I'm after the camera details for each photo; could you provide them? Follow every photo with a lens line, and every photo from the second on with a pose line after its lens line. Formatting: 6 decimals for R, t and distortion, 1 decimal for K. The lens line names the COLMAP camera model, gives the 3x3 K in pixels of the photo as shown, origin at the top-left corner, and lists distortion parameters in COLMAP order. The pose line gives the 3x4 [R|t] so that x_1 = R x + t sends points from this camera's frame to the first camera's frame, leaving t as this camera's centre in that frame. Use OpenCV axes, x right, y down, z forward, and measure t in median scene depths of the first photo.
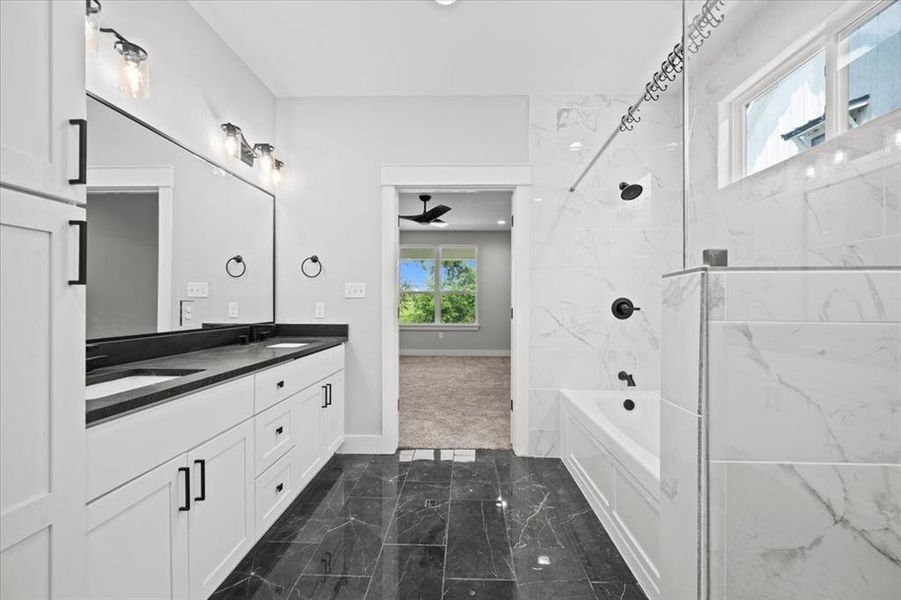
lens RADIAL K [[366.3, 0, 447.5], [0, 366.3, 303.8], [0, 0, 1]] dist [-0.004154, -0.000227]
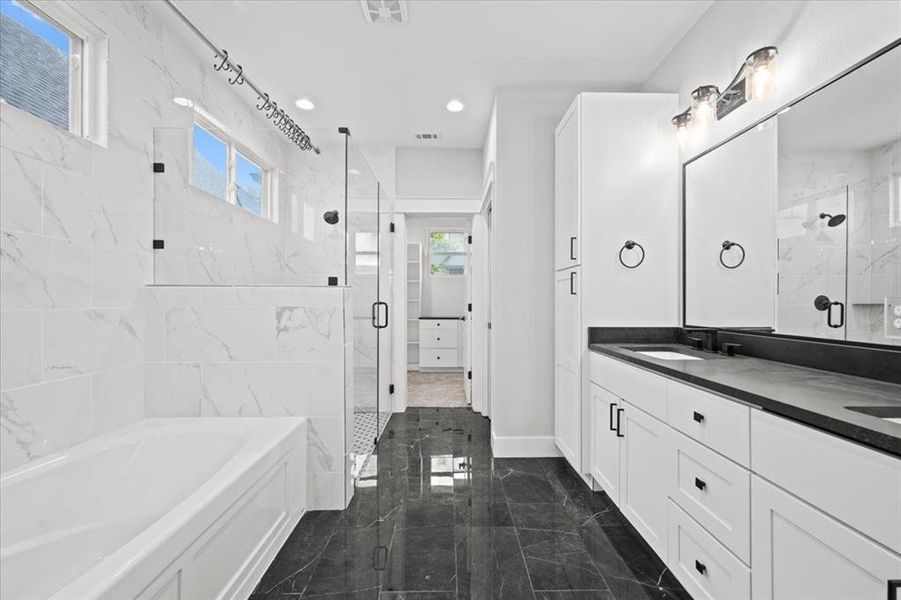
lens RADIAL K [[366.3, 0, 449.6], [0, 366.3, 299.7], [0, 0, 1]] dist [-0.004154, -0.000227]
pose [[-0.998866, -0.005702, -0.047258, 0.053875], [-0.005605, 0.999982, -0.002175, -0.001228], [0.047269, -0.001908, -0.998880, 1.822899]]
